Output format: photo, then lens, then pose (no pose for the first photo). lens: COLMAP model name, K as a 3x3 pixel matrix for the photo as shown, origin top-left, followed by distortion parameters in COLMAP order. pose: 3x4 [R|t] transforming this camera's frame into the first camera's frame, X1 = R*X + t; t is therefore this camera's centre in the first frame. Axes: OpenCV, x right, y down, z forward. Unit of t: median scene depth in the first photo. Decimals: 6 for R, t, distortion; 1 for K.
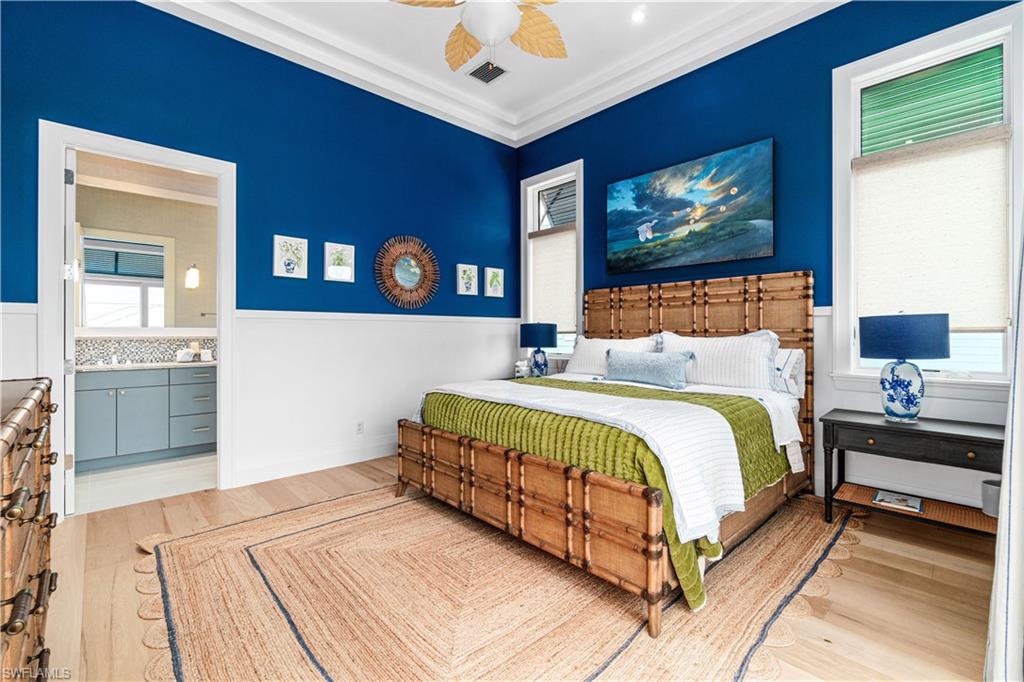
lens RADIAL K [[444.8, 0, 513.5], [0, 444.8, 335.3], [0, 0, 1]] dist [0.000159, -0.000320]
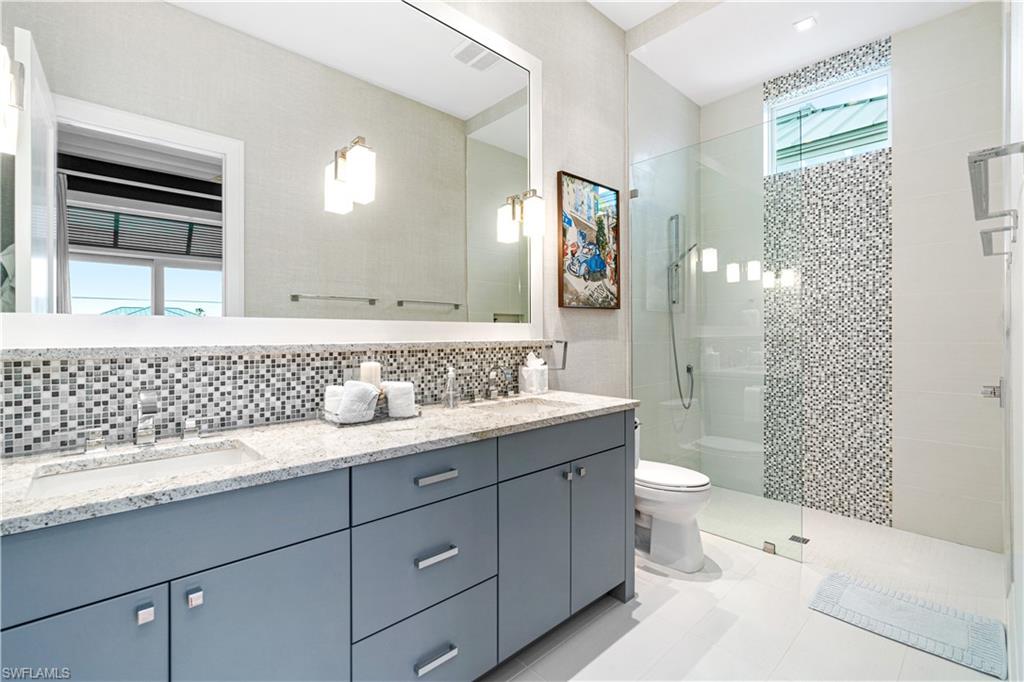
lens RADIAL K [[444.8, 0, 510.4], [0, 444.8, 338.9], [0, 0, 1]] dist [0.000159, -0.000320]
pose [[0.999993, -0.000153, 0.003698, -0.612479], [0.000100, 0.999898, 0.014284, -0.006532], [-0.003700, -0.014284, 0.999891, 0.658927]]
